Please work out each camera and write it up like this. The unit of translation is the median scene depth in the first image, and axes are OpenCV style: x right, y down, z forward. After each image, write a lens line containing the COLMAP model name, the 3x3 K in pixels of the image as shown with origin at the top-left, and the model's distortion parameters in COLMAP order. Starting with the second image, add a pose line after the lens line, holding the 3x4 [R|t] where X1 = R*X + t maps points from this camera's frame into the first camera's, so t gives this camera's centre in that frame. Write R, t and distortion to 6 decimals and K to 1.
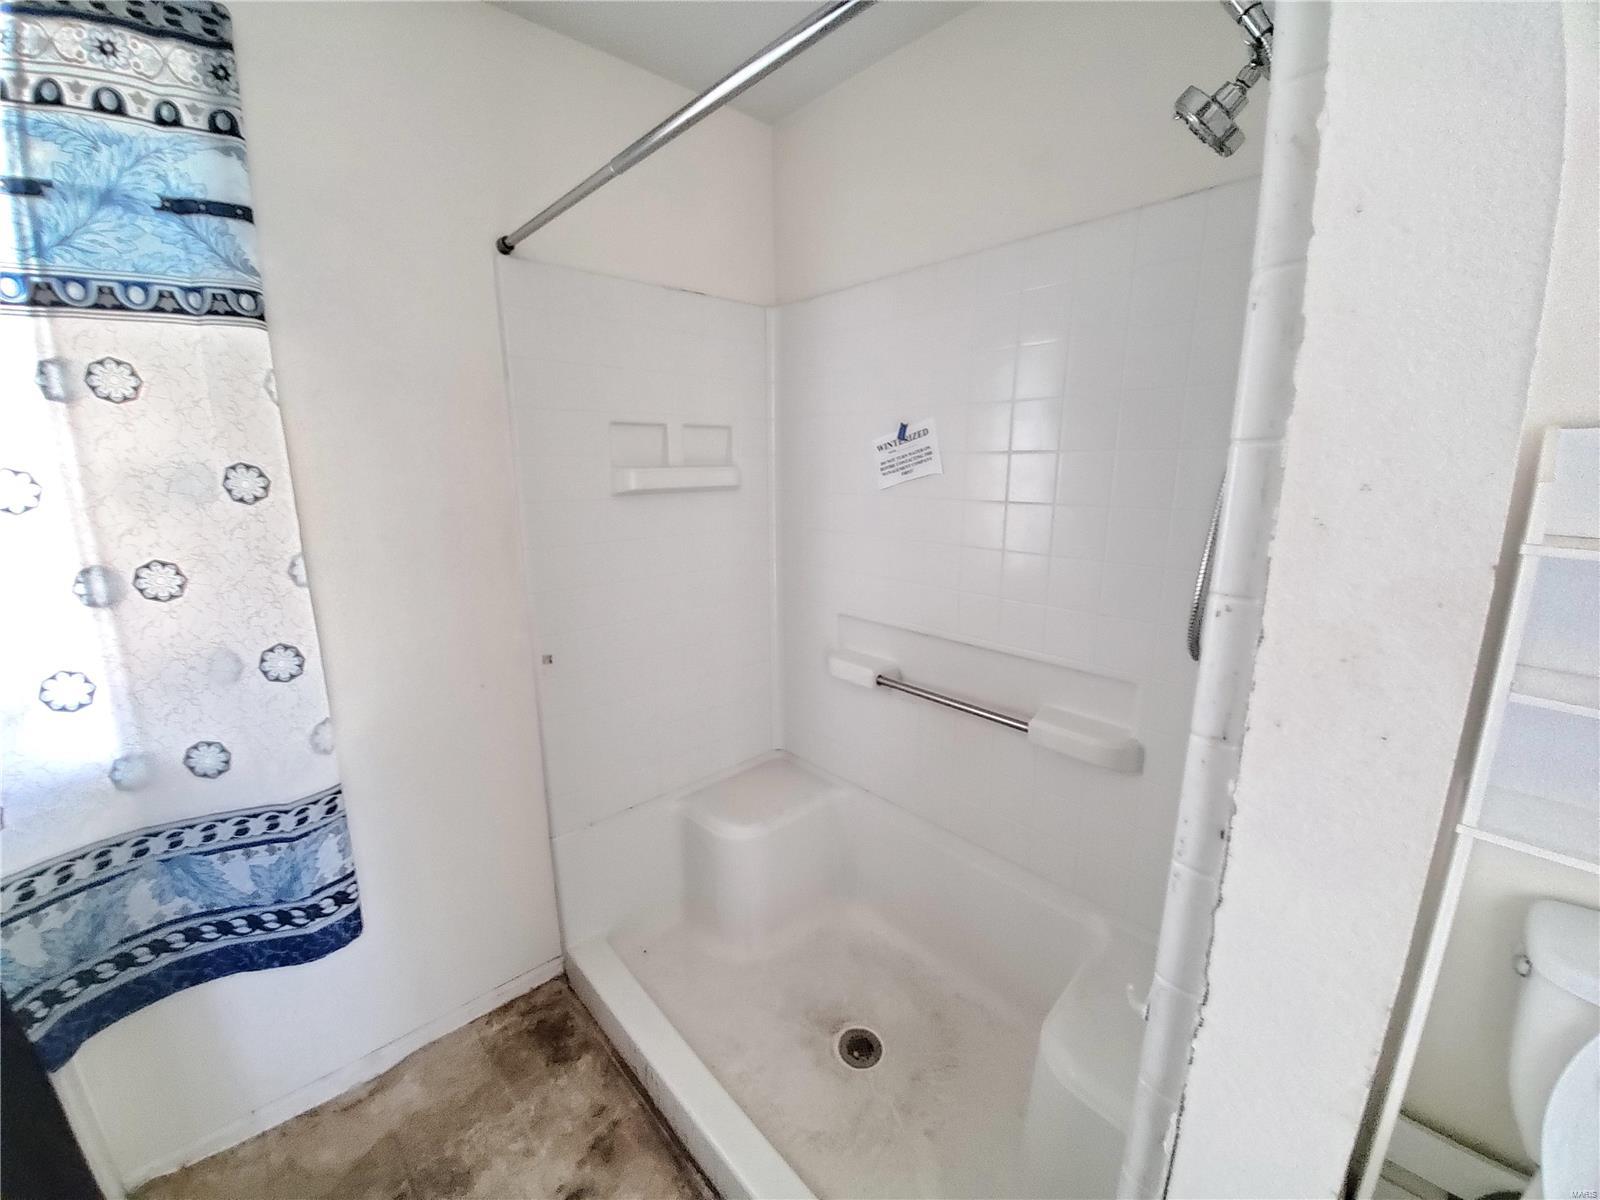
lens RADIAL K [[648.5, 0, 800.0], [0, 648.5, 600.0], [0, 0, 1]] dist [-0.001740, -0.012661]
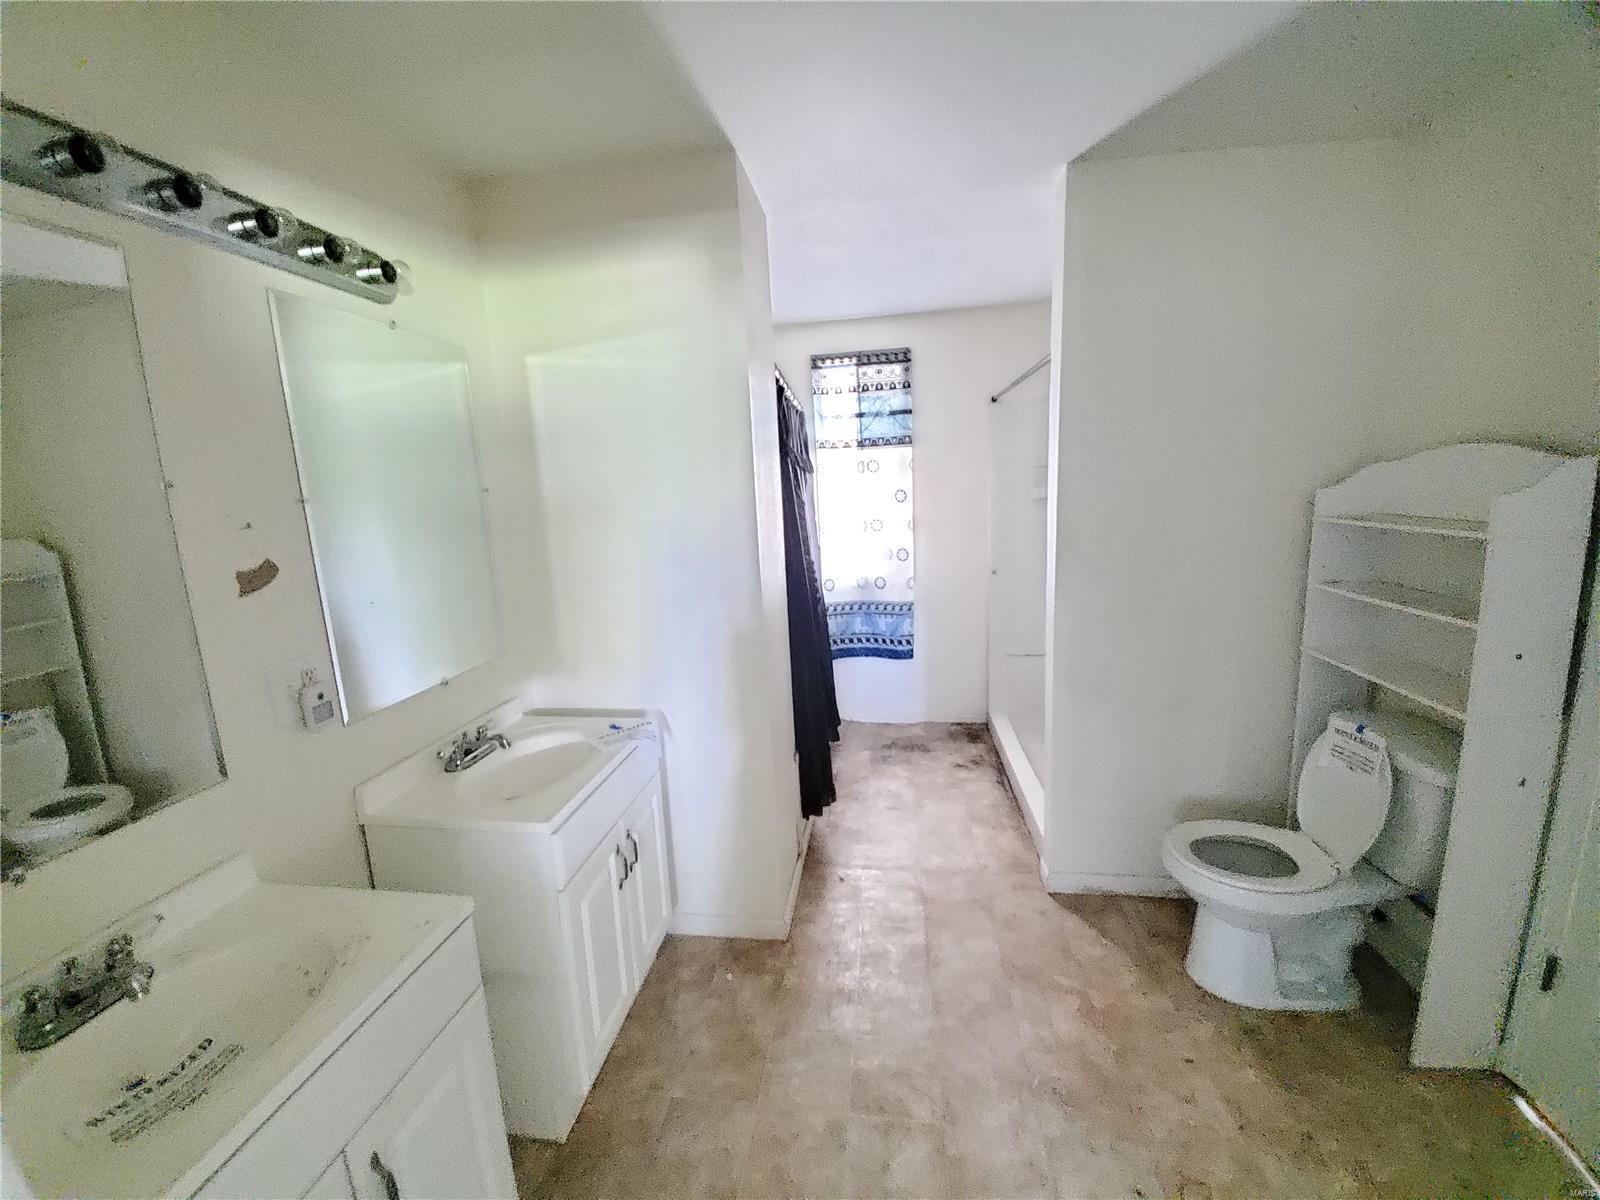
lens RADIAL K [[648.5, 0, 800.0], [0, 648.5, 600.0], [0, 0, 1]] dist [-0.001740, -0.012661]
pose [[0.660077, 0.103921, -0.743975, 1.275918], [-0.120242, 0.992231, 0.031916, 0.292759], [0.741512, 0.068390, 0.667445, -1.507046]]
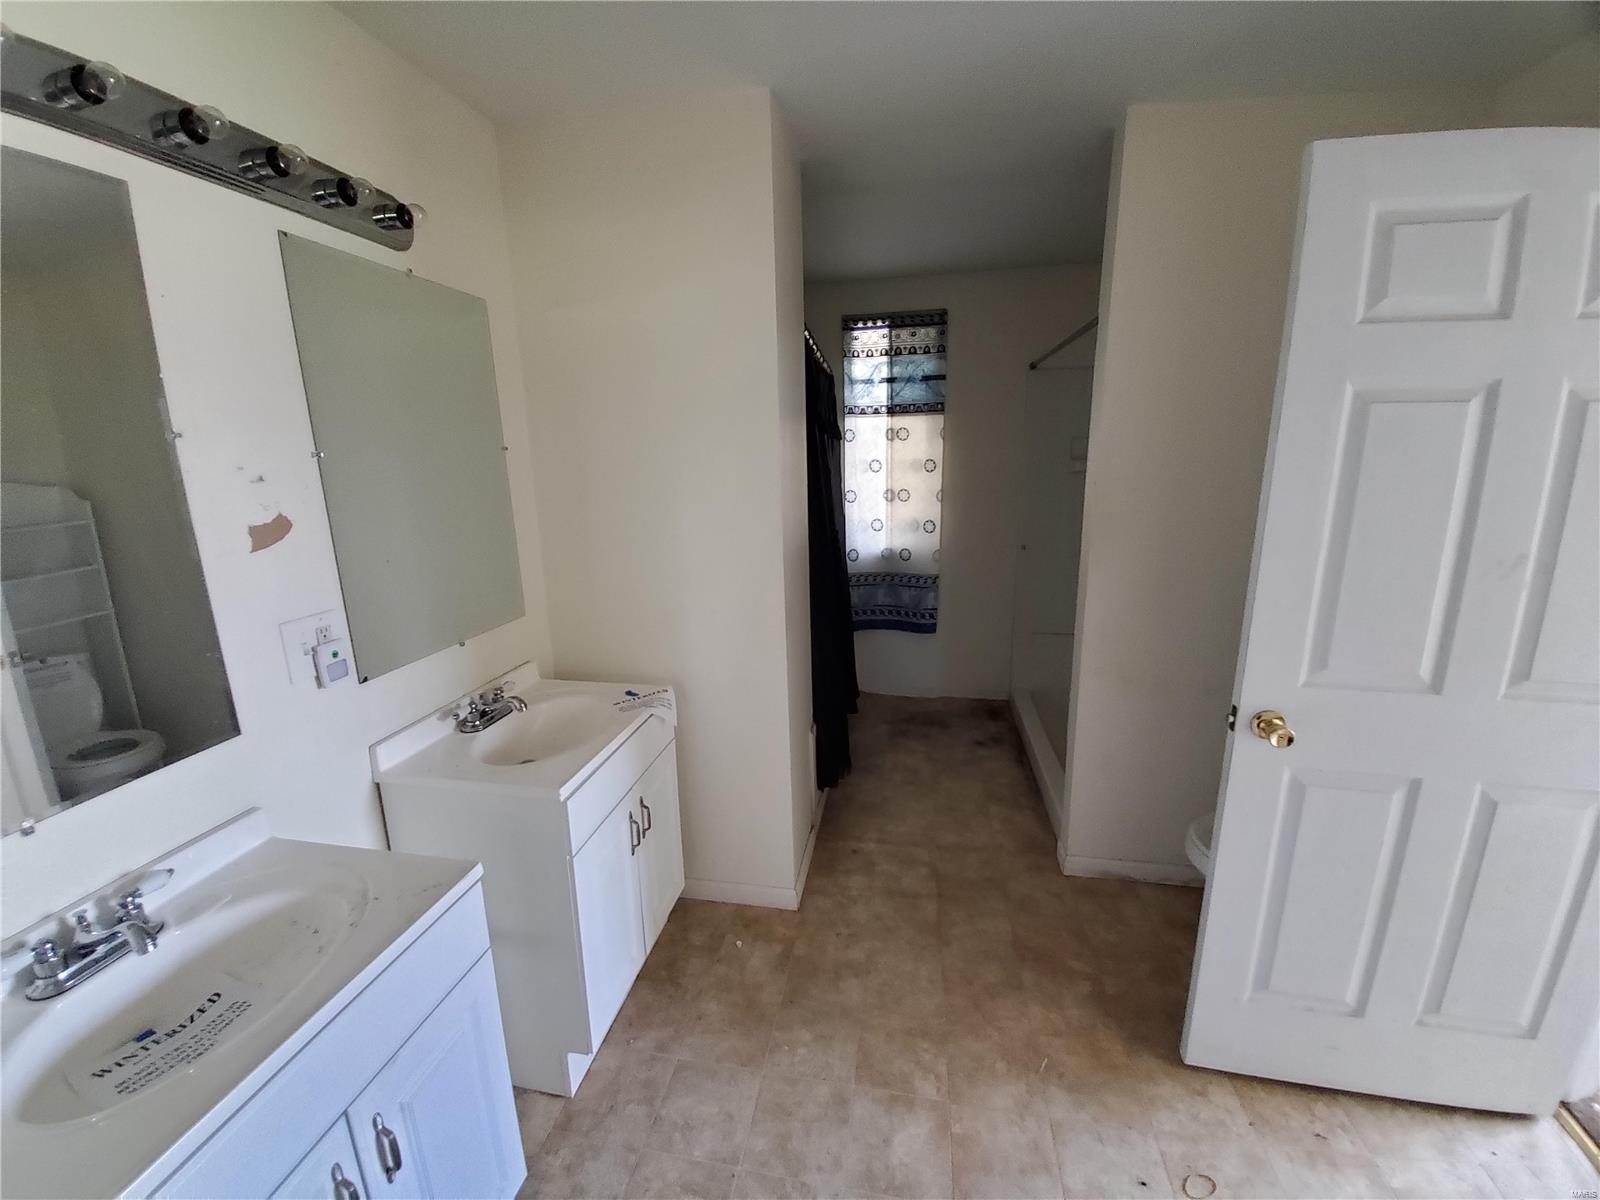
lens RADIAL K [[642.3, 0, 794.5], [0, 642.3, 602.9], [0, 0, 1]] dist [-0.001796, -0.012378]
pose [[0.622640, 0.166645, -0.764558, 1.225178], [-0.149876, 0.984368, 0.092499, 0.286151], [0.768021, 0.056996, 0.637883, -1.459899]]
